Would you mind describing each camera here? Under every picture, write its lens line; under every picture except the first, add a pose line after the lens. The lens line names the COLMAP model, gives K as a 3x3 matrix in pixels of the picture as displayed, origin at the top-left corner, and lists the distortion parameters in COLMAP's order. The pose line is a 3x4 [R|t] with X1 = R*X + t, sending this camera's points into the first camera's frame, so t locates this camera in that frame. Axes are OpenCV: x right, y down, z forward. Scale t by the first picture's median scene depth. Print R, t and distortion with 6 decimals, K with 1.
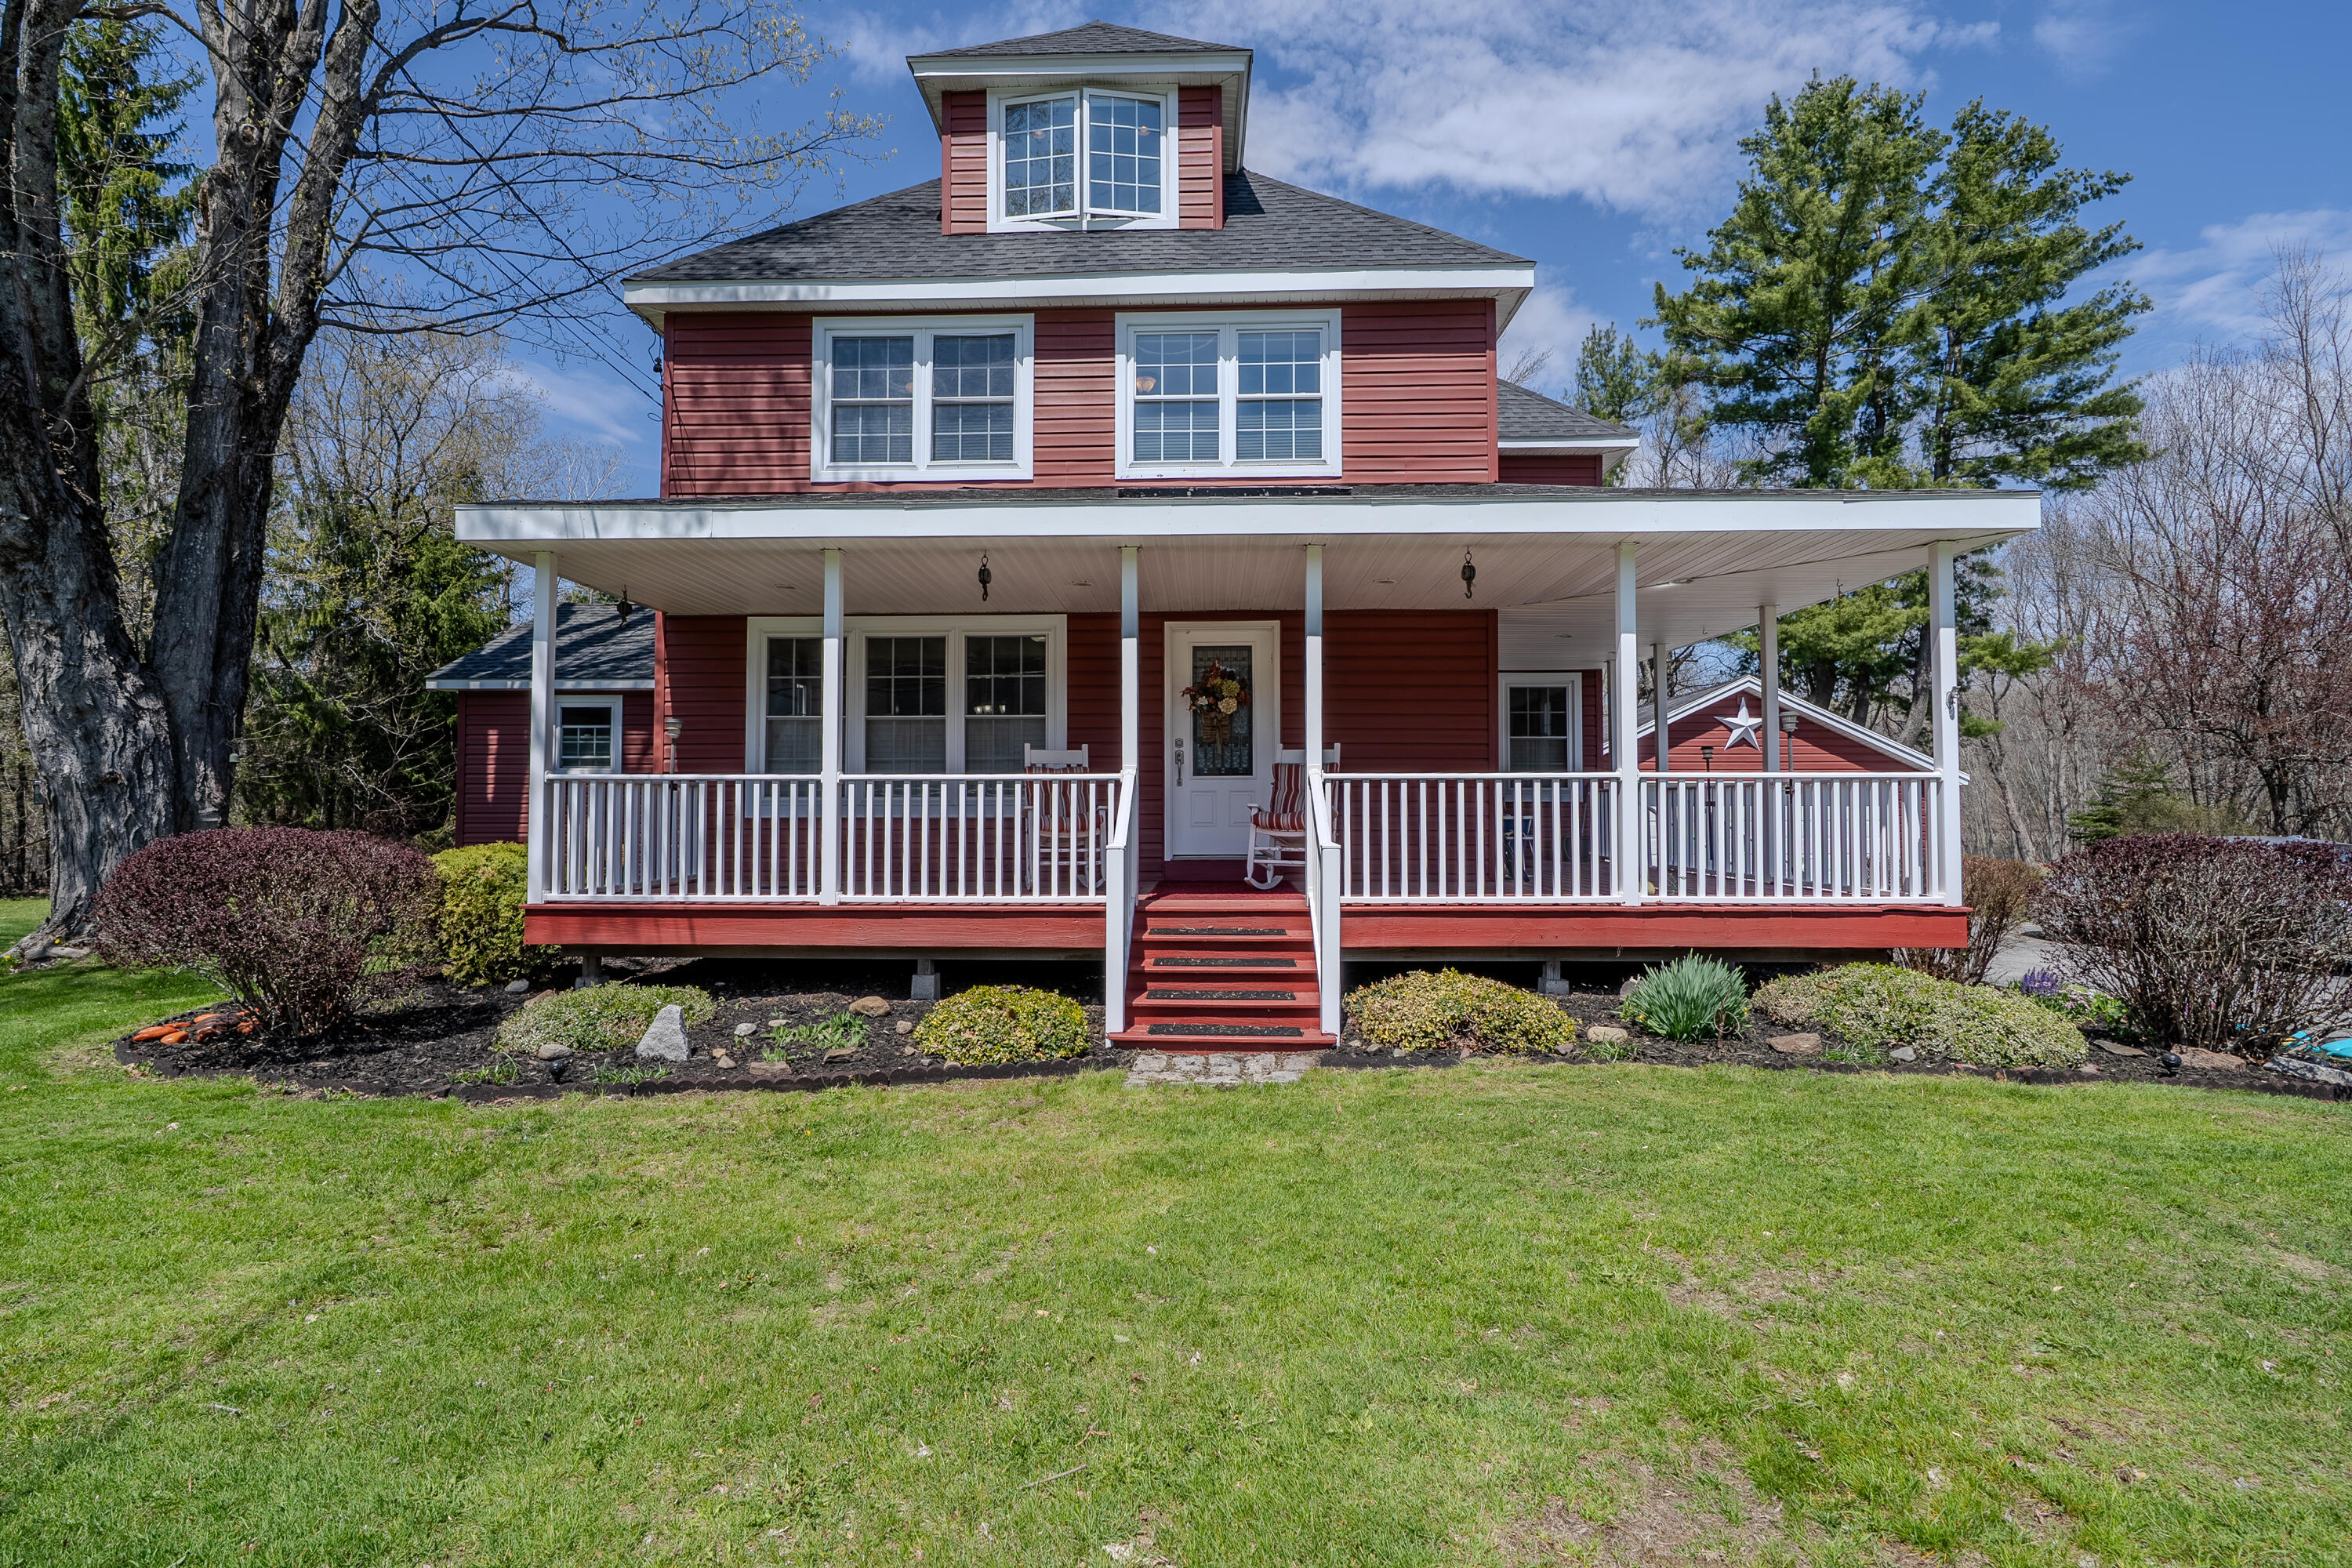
lens RADIAL K [[1092.7, 0, 1176.0], [0, 1092.7, 784.0], [0, 0, 1]] dist [-0.001142, 0.000032]
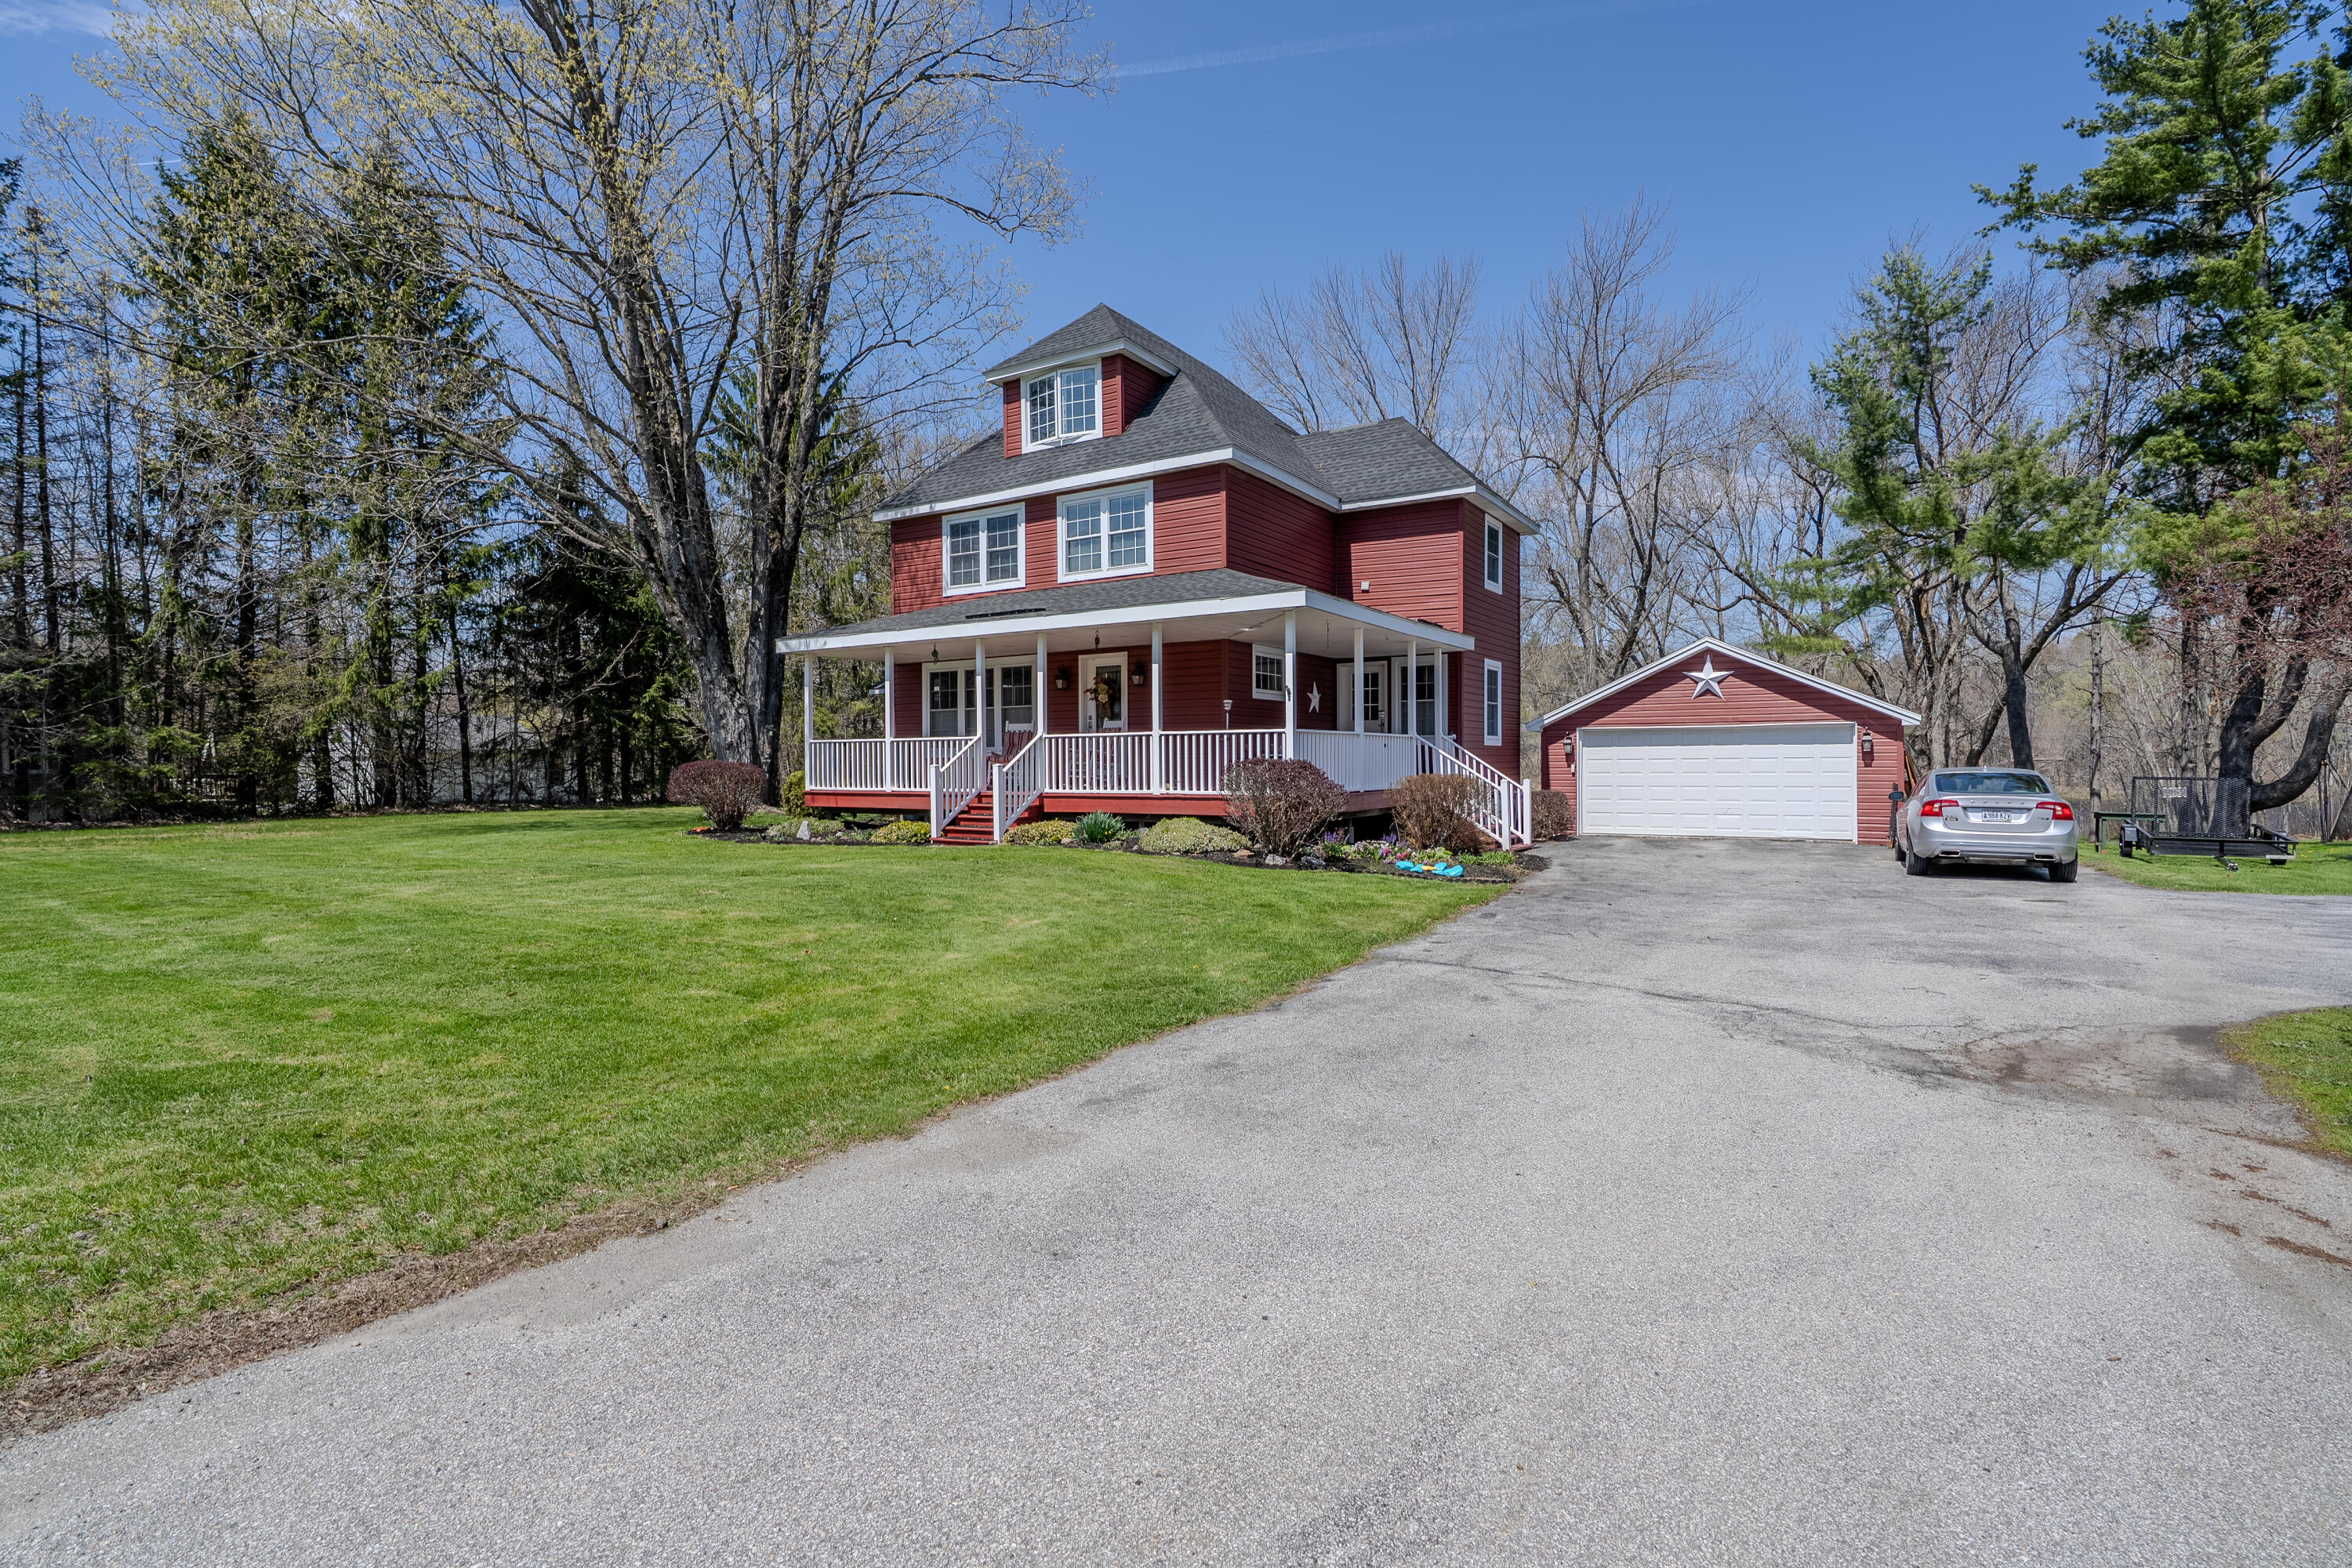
lens RADIAL K [[1120.9, 0, 1176.0], [0, 1120.9, 784.0], [0, 0, 1]] dist [-0.002246, -0.000625]
pose [[0.857098, 0.004781, -0.515132, 1.156020], [0.019103, 0.998974, 0.041056, 0.001189], [0.514800, -0.045029, 0.856127, -0.619276]]
